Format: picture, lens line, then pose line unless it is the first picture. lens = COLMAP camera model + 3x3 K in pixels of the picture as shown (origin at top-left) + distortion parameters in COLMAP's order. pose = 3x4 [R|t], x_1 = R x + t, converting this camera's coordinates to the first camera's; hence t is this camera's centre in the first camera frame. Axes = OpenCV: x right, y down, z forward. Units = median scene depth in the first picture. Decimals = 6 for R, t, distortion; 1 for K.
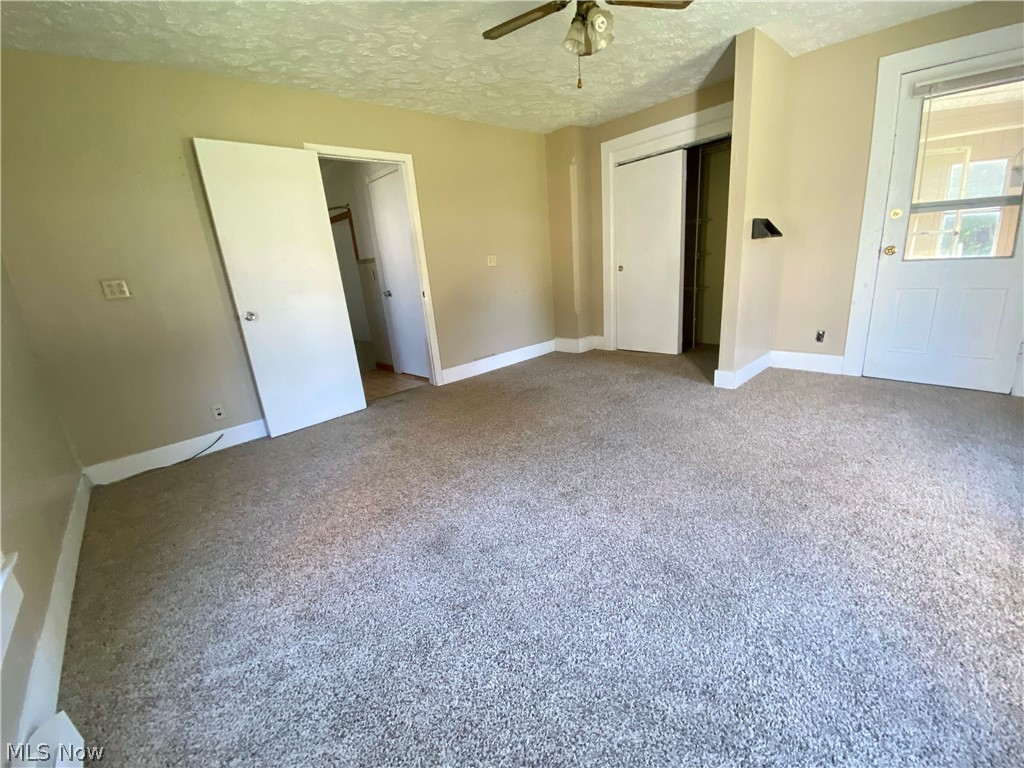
lens RADIAL K [[411.4, 0, 511.6], [0, 411.4, 382.3], [0, 0, 1]] dist [0.048535, -0.041193]
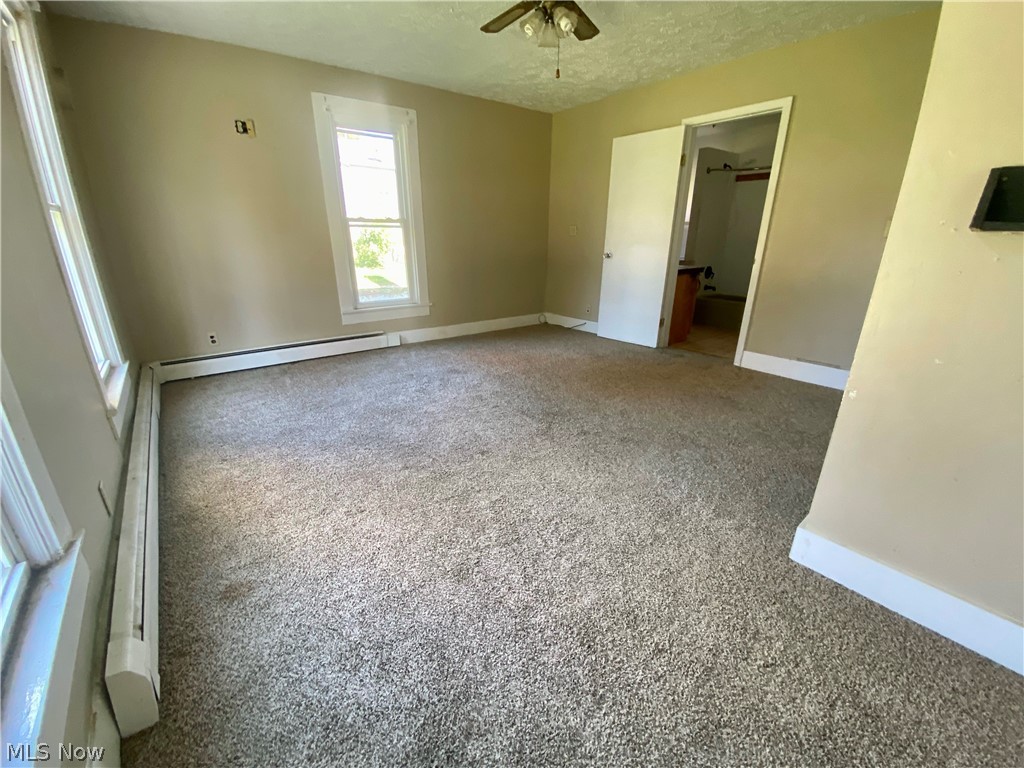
lens RADIAL K [[423.9, 0, 512.0], [0, 423.9, 384.0], [0, 0, 1]] dist [0.022969, -0.020345]
pose [[-0.089839, 0.403605, -0.910512, 1.076401], [-0.267327, 0.870889, 0.412417, -0.309078], [0.959409, 0.280456, 0.029655, 0.763852]]
